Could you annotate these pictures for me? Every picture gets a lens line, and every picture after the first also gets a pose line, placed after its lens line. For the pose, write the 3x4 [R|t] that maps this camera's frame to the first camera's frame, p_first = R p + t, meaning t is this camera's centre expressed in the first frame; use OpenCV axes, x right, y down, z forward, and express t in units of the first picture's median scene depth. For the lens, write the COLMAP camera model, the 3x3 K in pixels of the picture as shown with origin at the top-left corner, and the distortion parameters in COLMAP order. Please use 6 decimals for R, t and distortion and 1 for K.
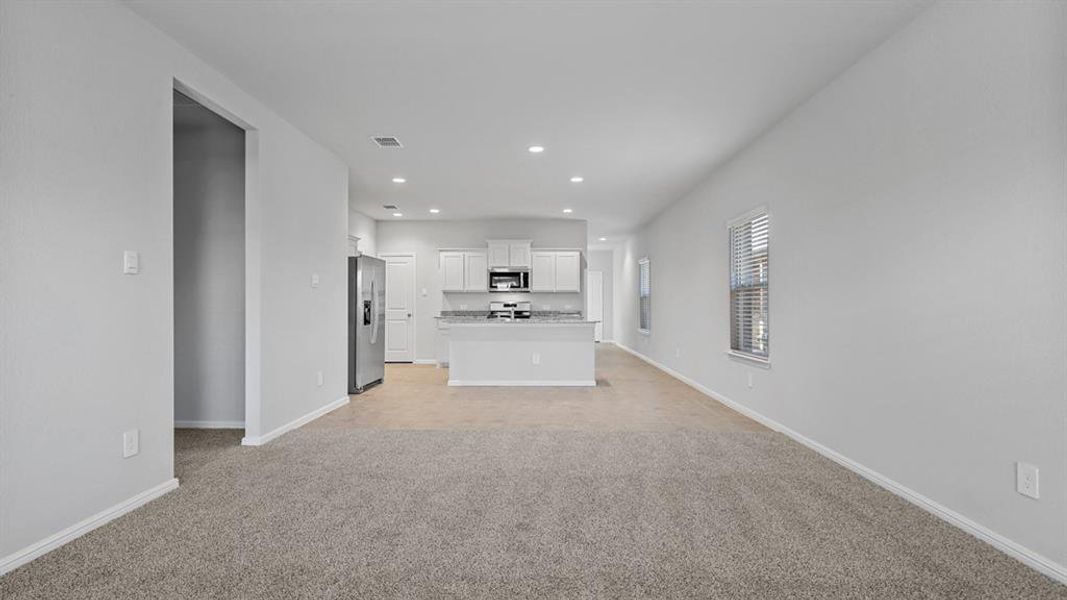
lens RADIAL K [[485.6, 0, 532.8], [0, 485.6, 304.2], [0, 0, 1]] dist [0.001847, -0.000273]
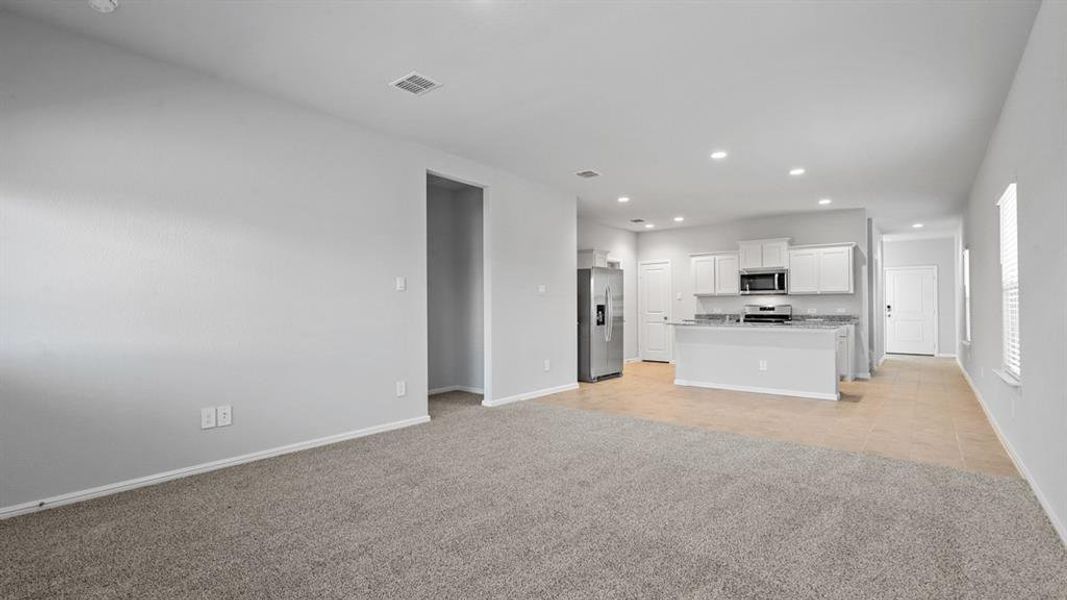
lens RADIAL K [[485.6, 0, 532.8], [0, 485.6, 304.2], [0, 0, 1]] dist [0.001847, -0.000273]
pose [[0.787789, -0.007388, -0.615901, 0.208211], [0.002600, 0.999959, -0.008669, 0.000699], [0.615940, 0.005228, 0.787776, -0.025130]]
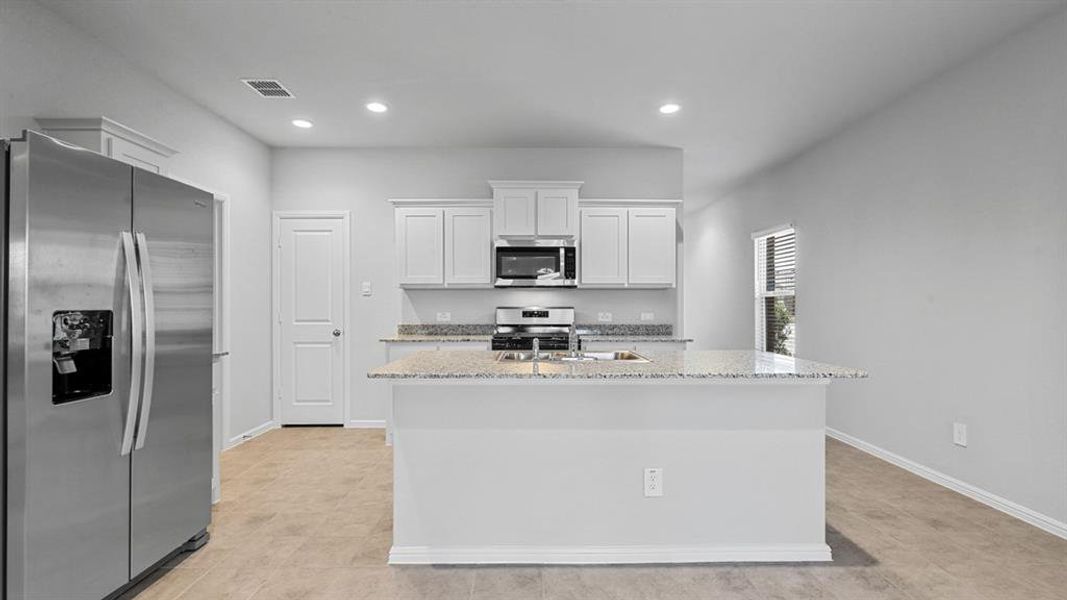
lens RADIAL K [[484.8, 0, 533.5], [0, 484.8, 300.0], [0, 0, 1]] dist [0.004149, 0.000176]
pose [[0.999556, -0.001750, 0.029760, -0.075171], [0.002008, 0.999961, -0.008614, -0.008991], [-0.029744, 0.008670, 0.999520, 0.580970]]
